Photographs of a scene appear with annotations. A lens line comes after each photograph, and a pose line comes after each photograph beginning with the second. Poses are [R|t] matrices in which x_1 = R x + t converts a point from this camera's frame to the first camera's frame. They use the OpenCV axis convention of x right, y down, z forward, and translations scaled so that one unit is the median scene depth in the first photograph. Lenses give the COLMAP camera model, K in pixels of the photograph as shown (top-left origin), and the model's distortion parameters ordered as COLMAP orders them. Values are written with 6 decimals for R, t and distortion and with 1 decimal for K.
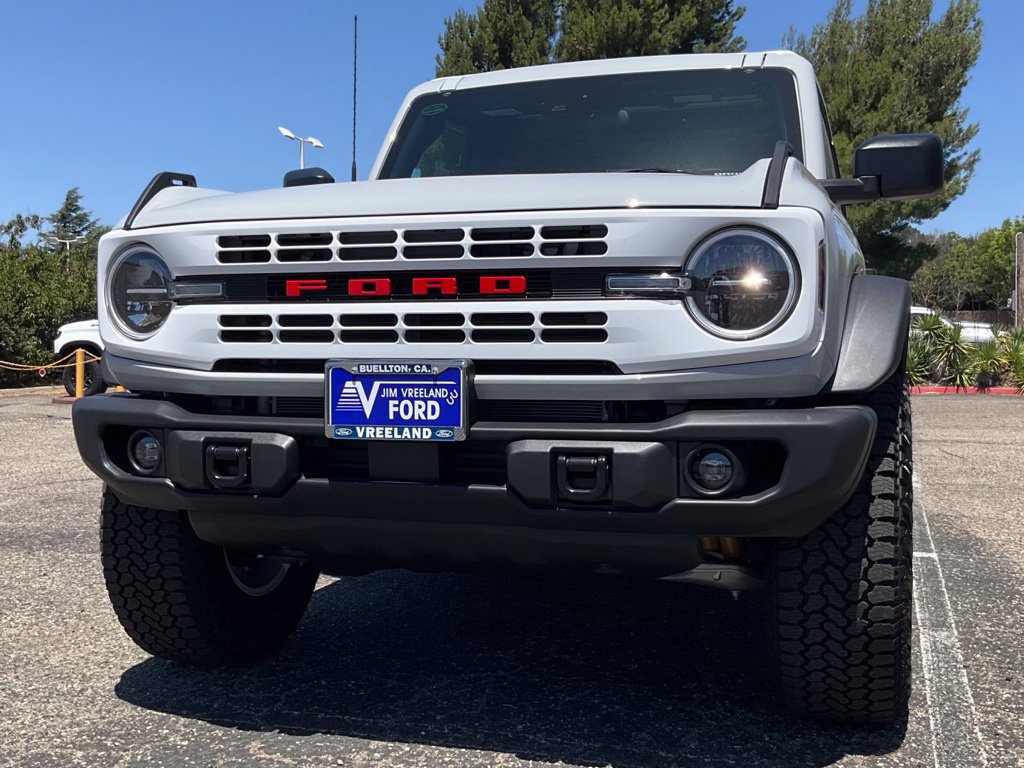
lens RADIAL K [[1139.4, 0, 514.6], [0, 1139.4, 393.1], [0, 0, 1]] dist [0.019521, 0.000000]
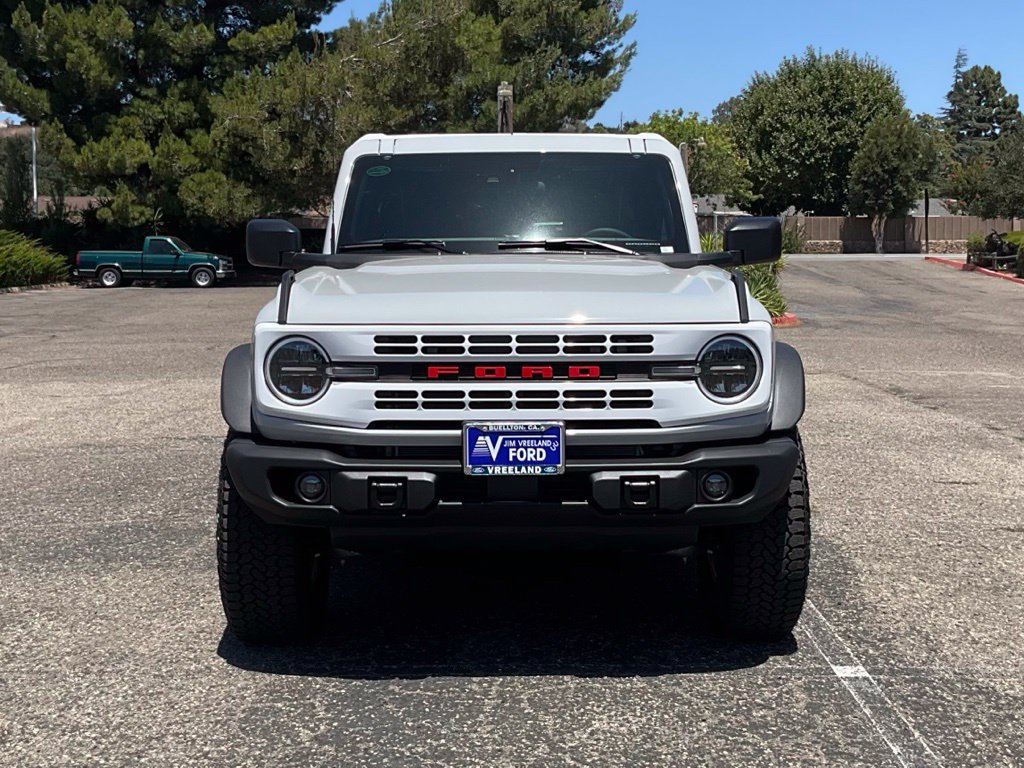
lens RADIAL K [[1375.6, 0, 524.0], [0, 1375.6, 381.2], [0, 0, 1]] dist [0.041584, 0.000000]
pose [[0.952741, -0.029035, 0.302393, -0.612341], [0.014648, 0.998655, 0.049736, -0.165361], [-0.303431, -0.042956, 0.951885, -0.704831]]
